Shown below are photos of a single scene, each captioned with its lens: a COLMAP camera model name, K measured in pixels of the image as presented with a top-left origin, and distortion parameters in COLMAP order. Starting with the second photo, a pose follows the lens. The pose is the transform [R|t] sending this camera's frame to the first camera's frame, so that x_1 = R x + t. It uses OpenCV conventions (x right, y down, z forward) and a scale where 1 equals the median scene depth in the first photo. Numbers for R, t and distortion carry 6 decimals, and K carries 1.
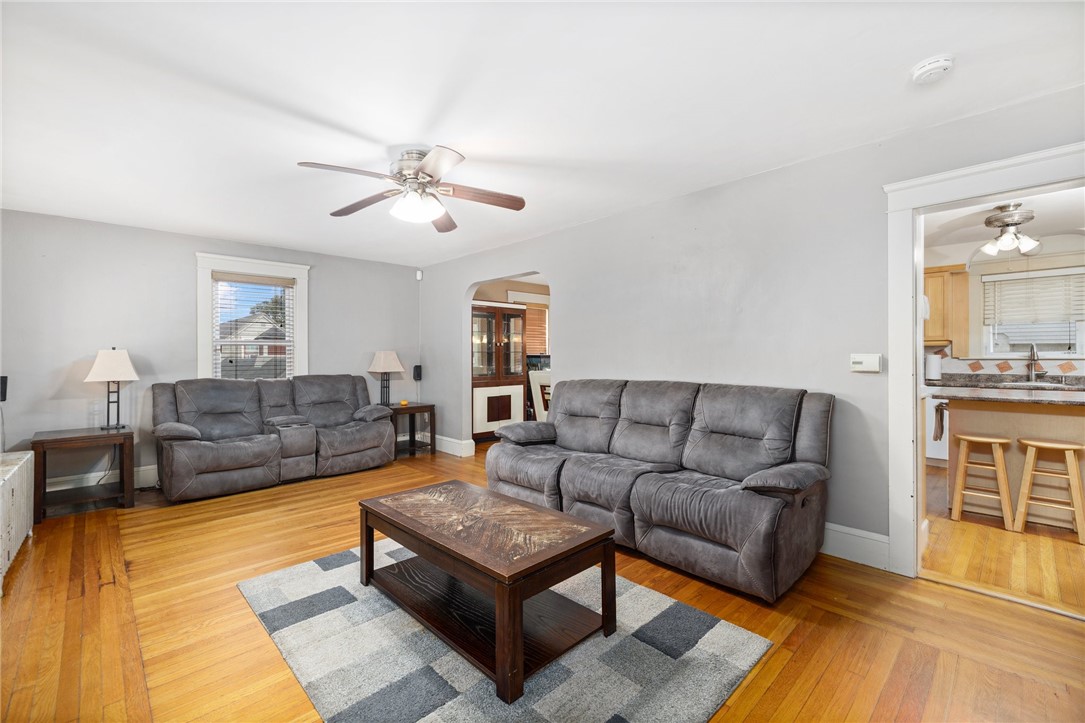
lens RADIAL K [[463.1, 0, 539.9], [0, 463.1, 354.1], [0, 0, 1]] dist [0.000751, 0.000121]
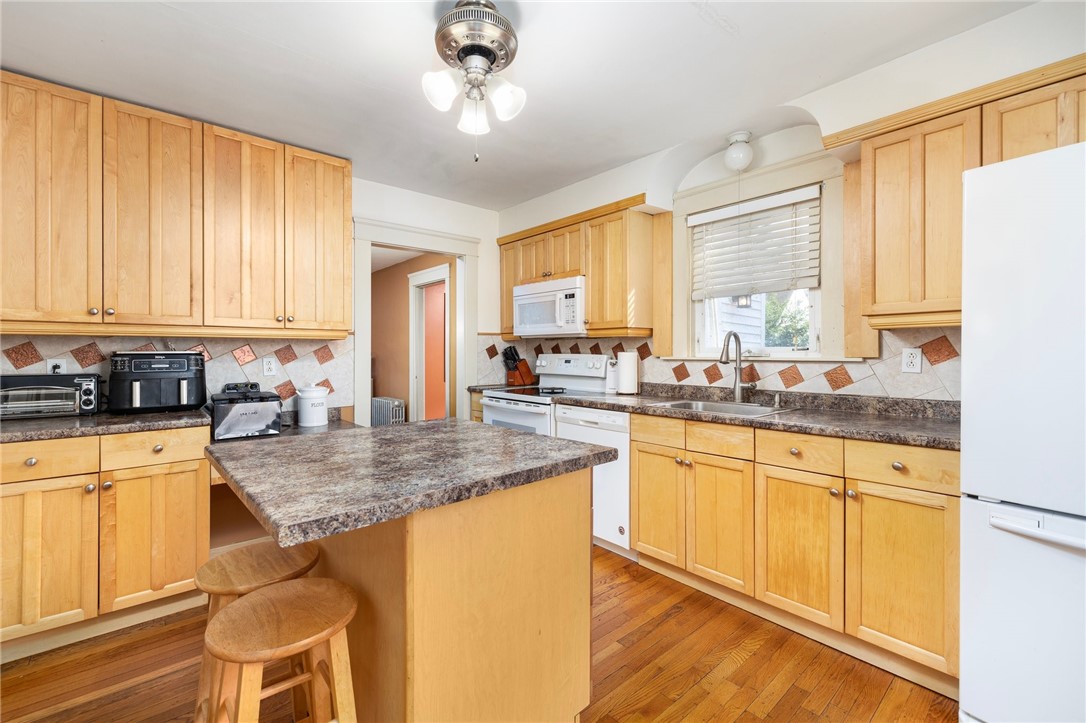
lens RADIAL K [[460.1, 0, 514.1], [0, 460.1, 356.9], [0, 0, 1]] dist [-0.026057, -0.000062]
pose [[0.996107, 0.007628, -0.087821, 0.789145], [-0.006327, 0.999866, 0.015078, -0.000230], [0.087924, -0.014464, 0.996022, 0.410513]]
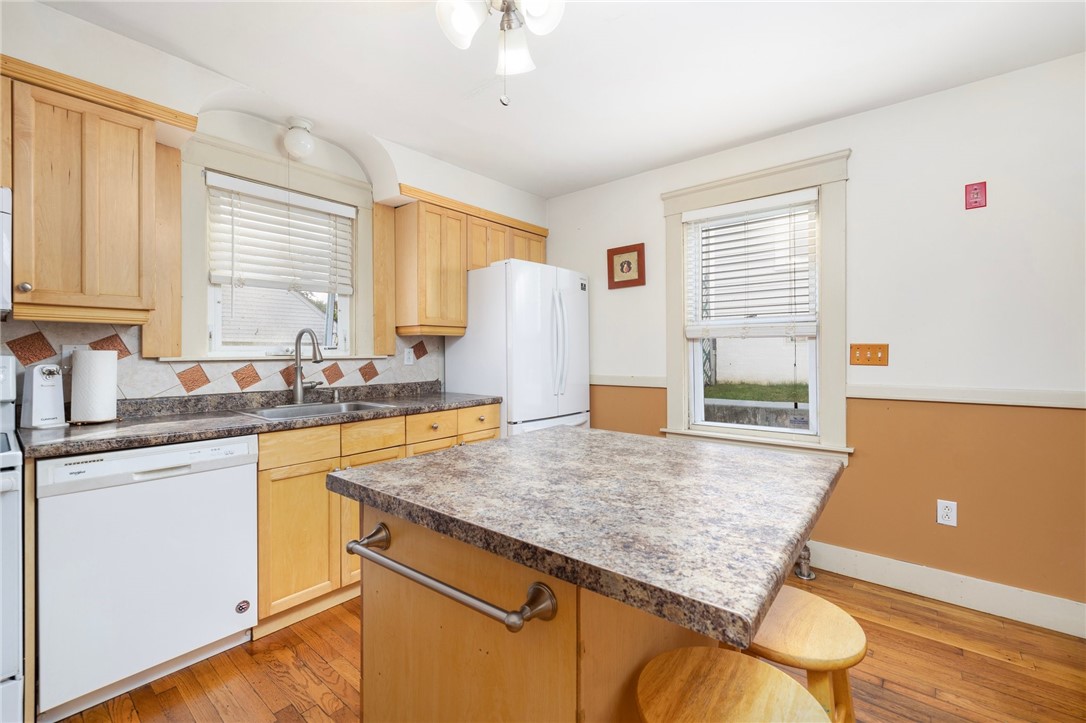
lens RADIAL K [[463.6, 0, 540.4], [0, 463.6, 354.1], [0, 0, 1]] dist [0.000751, 0.000121]
pose [[-0.118440, 0.001961, 0.992959, 0.481348], [-0.005379, 0.999982, -0.002617, 0.003949], [-0.992947, -0.005651, -0.118427, 0.740135]]
